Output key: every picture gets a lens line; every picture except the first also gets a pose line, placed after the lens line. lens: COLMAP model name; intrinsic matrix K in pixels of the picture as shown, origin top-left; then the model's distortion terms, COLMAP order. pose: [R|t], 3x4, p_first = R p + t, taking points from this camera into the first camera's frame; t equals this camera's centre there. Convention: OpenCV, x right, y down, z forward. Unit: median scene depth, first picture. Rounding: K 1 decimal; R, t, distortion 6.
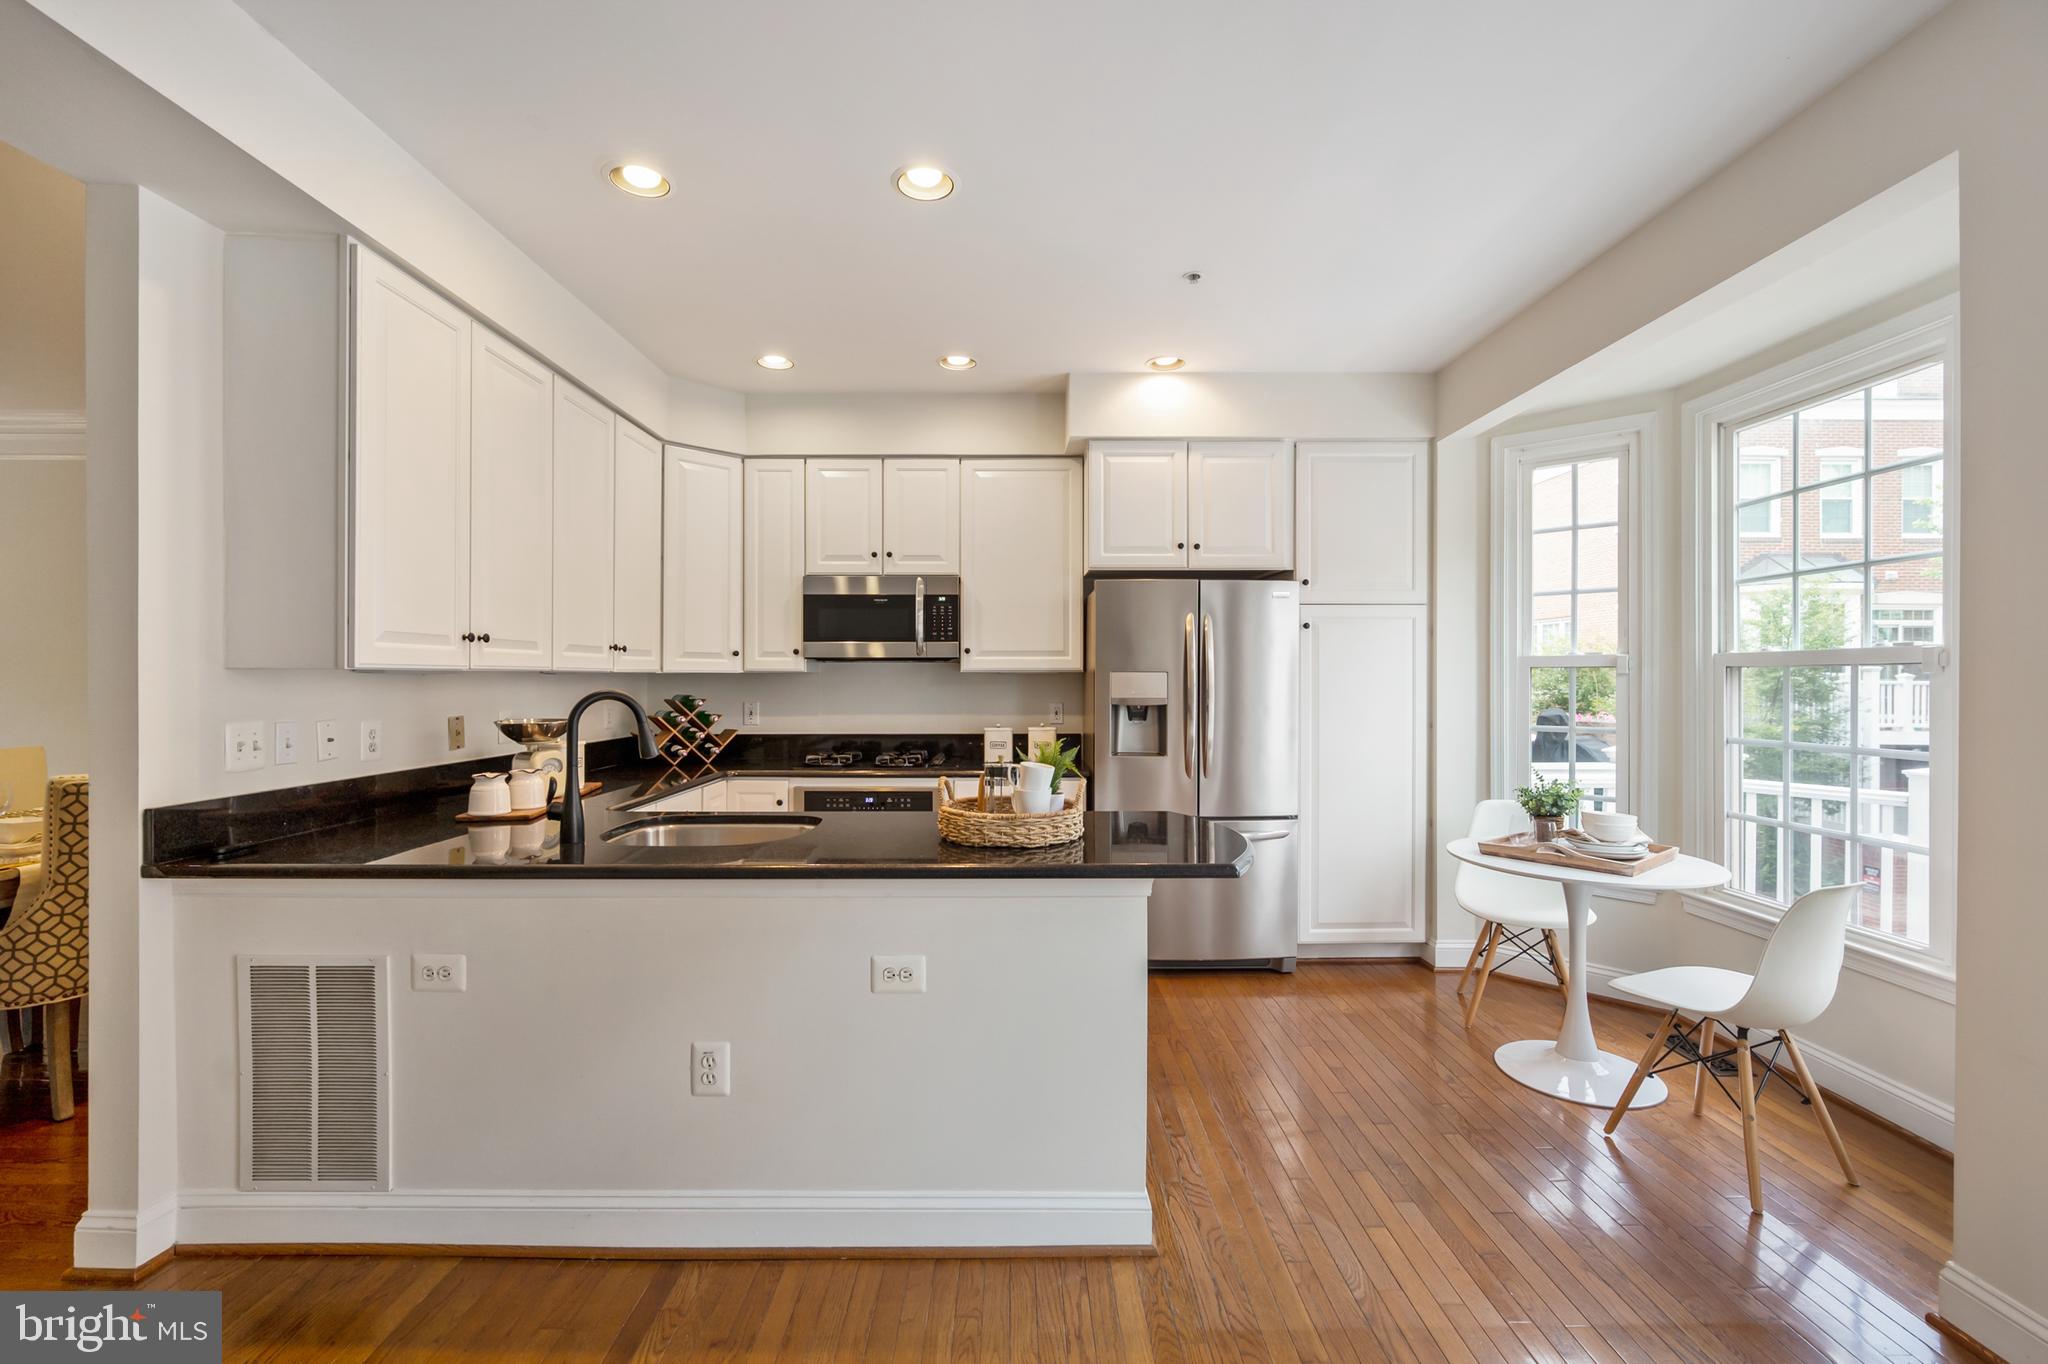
lens RADIAL K [[861.7, 0, 1024.0], [0, 861.7, 682.0], [0, 0, 1]] dist [-0.001791, -0.000337]
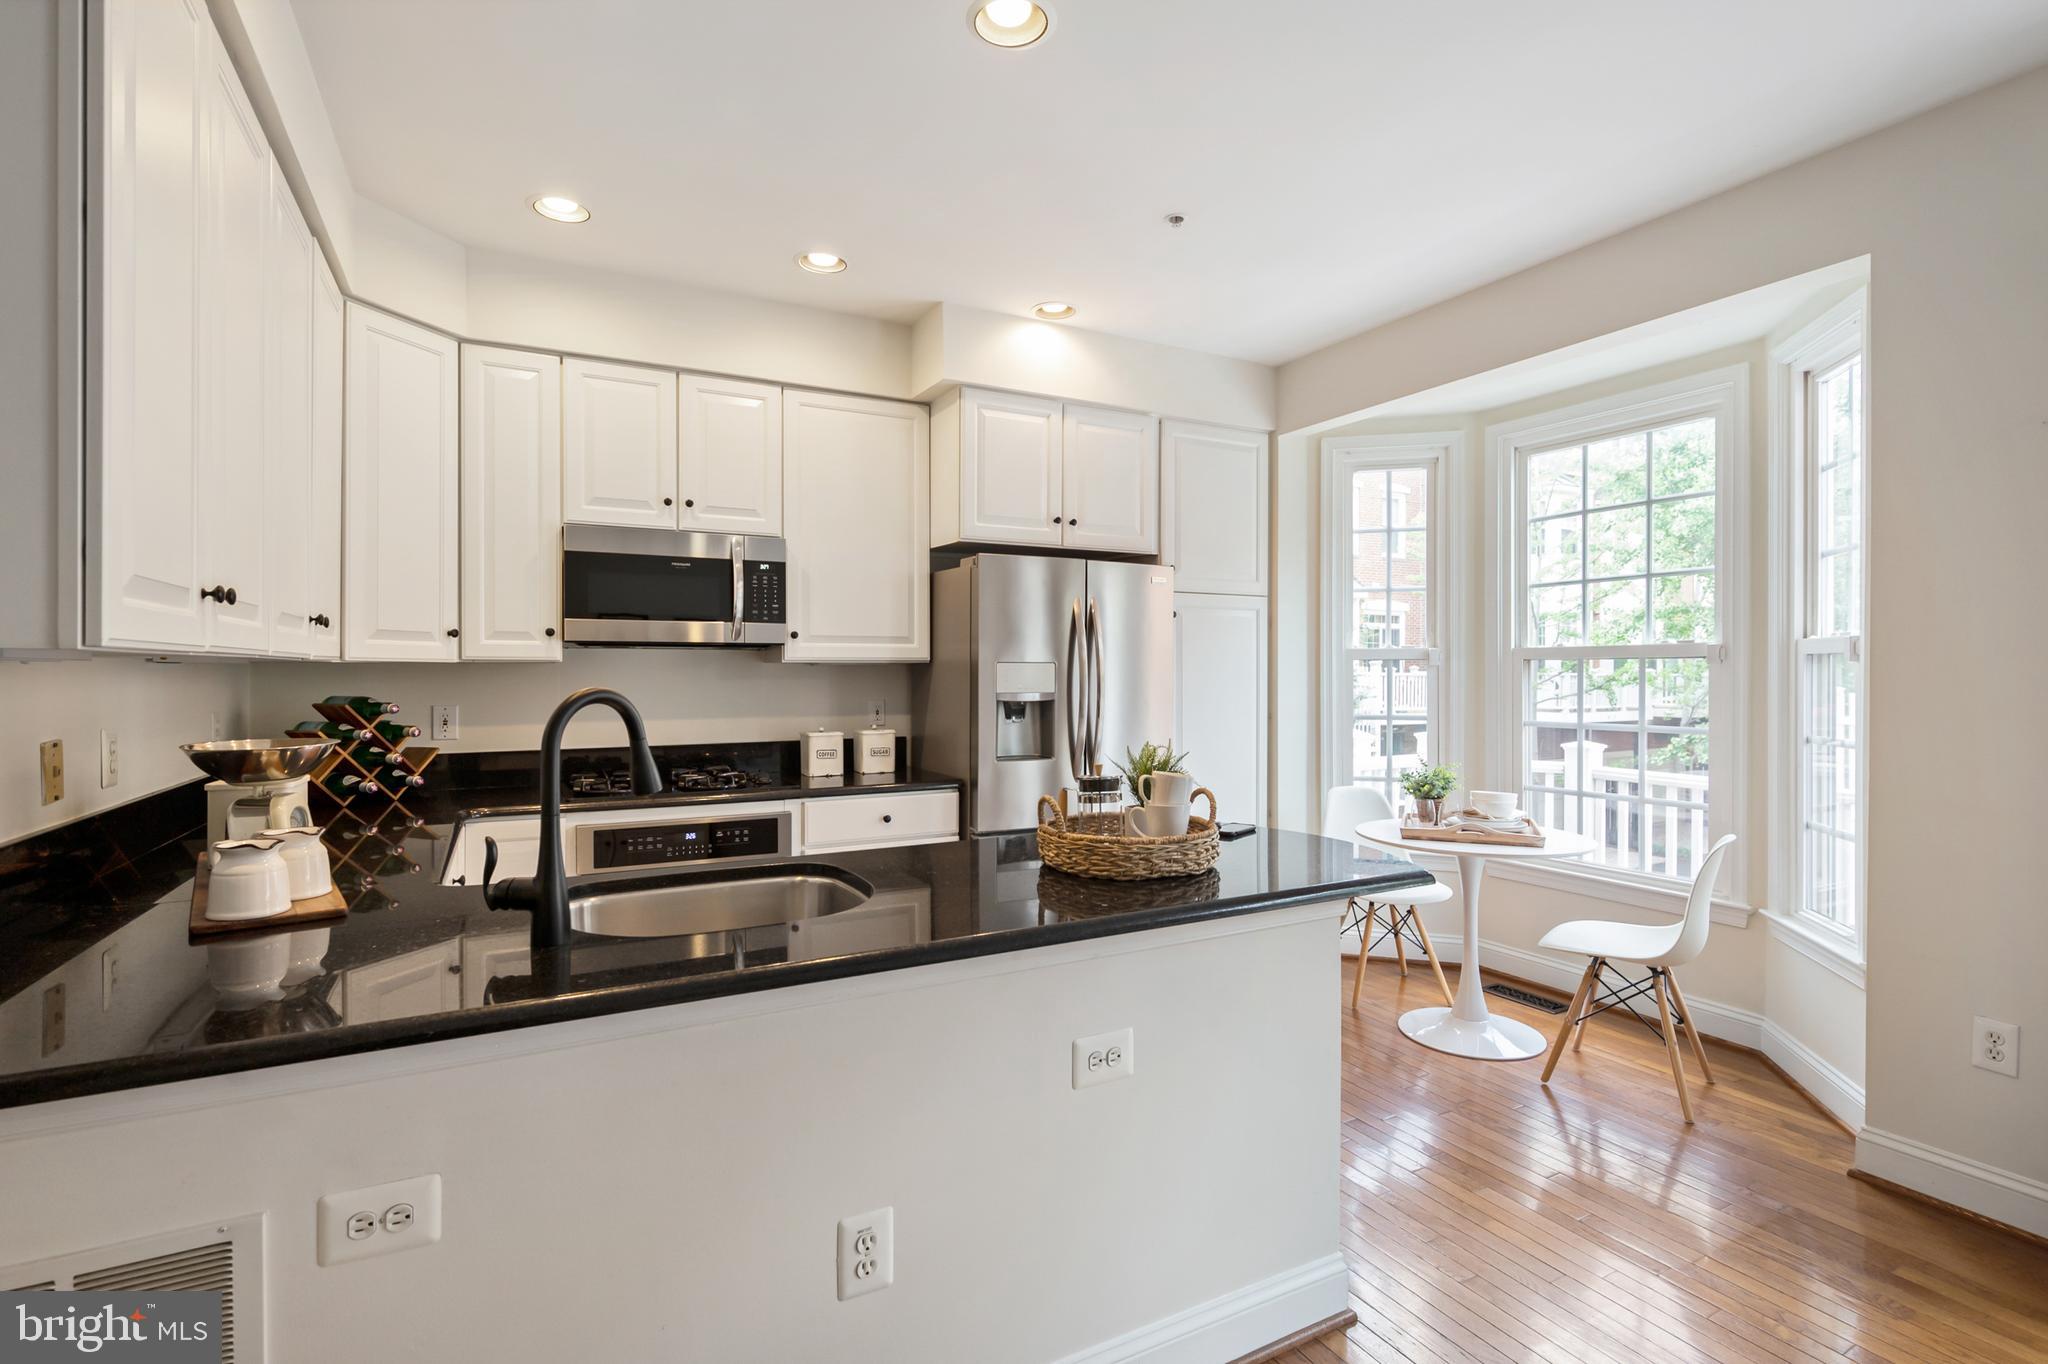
lens RADIAL K [[954.4, 0, 1024.0], [0, 954.4, 682.0], [0, 0, 1]] dist [-0.001387, -0.000454]
pose [[0.884389, -0.006094, 0.466711, -0.306045], [0.003033, 0.999969, 0.007311, 0.000661], [-0.466741, -0.005050, 0.884380, 0.148936]]
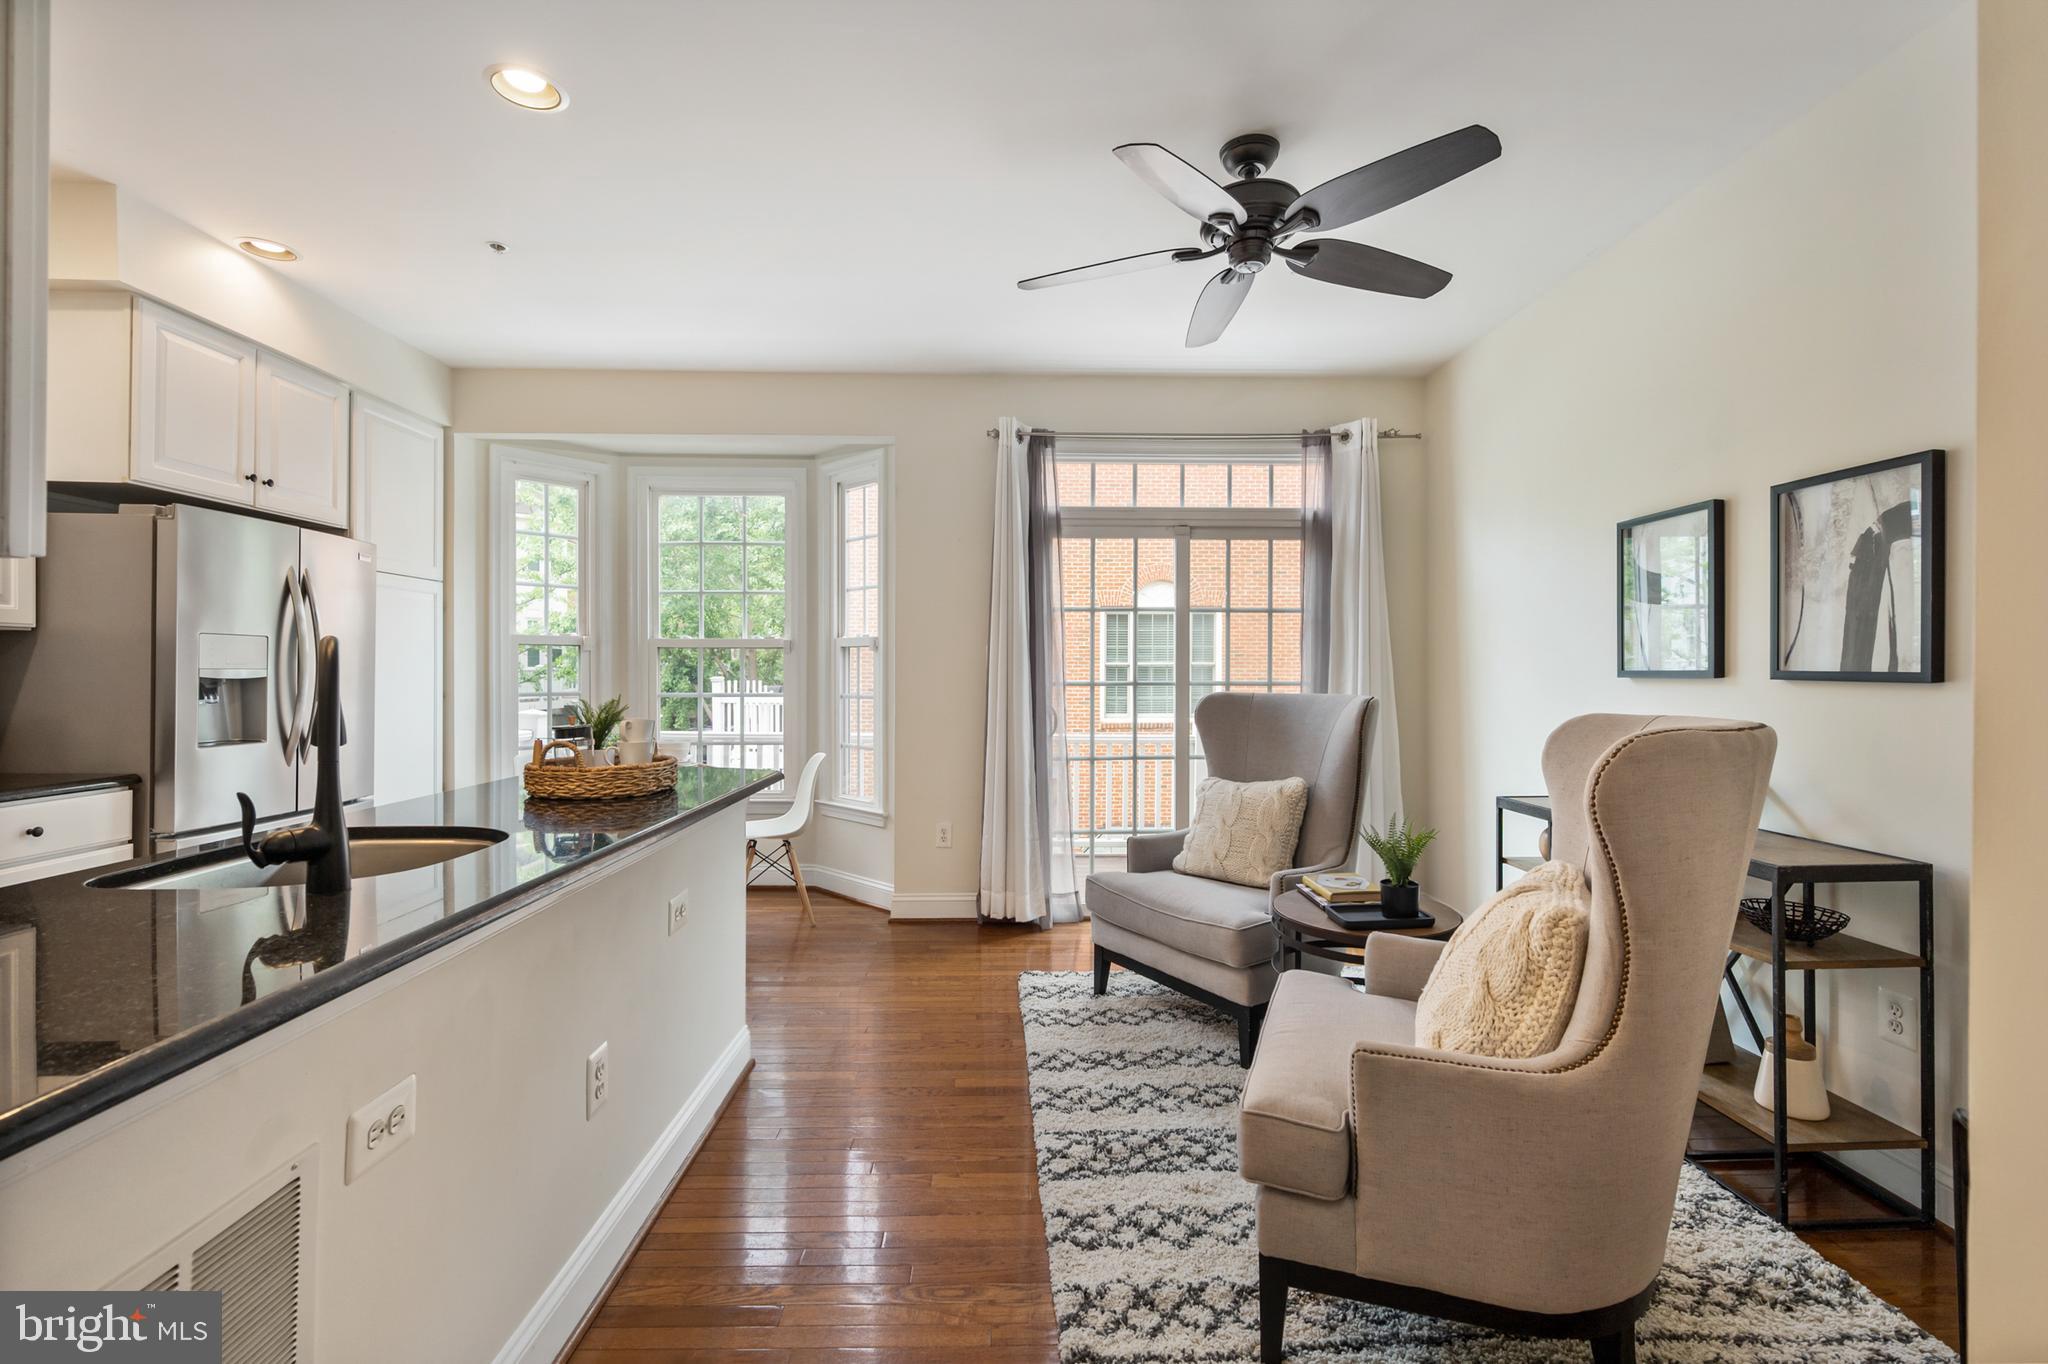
lens RADIAL K [[892.4, 0, 1022.2], [0, 892.4, 674.5], [0, 0, 1]] dist [-0.001105, -0.000033]
pose [[-0.010351, -0.005735, 0.999930, -0.647270], [-0.000179, 0.999984, 0.005733, 0.018502], [-0.999946, -0.000120, -0.010352, 0.297833]]
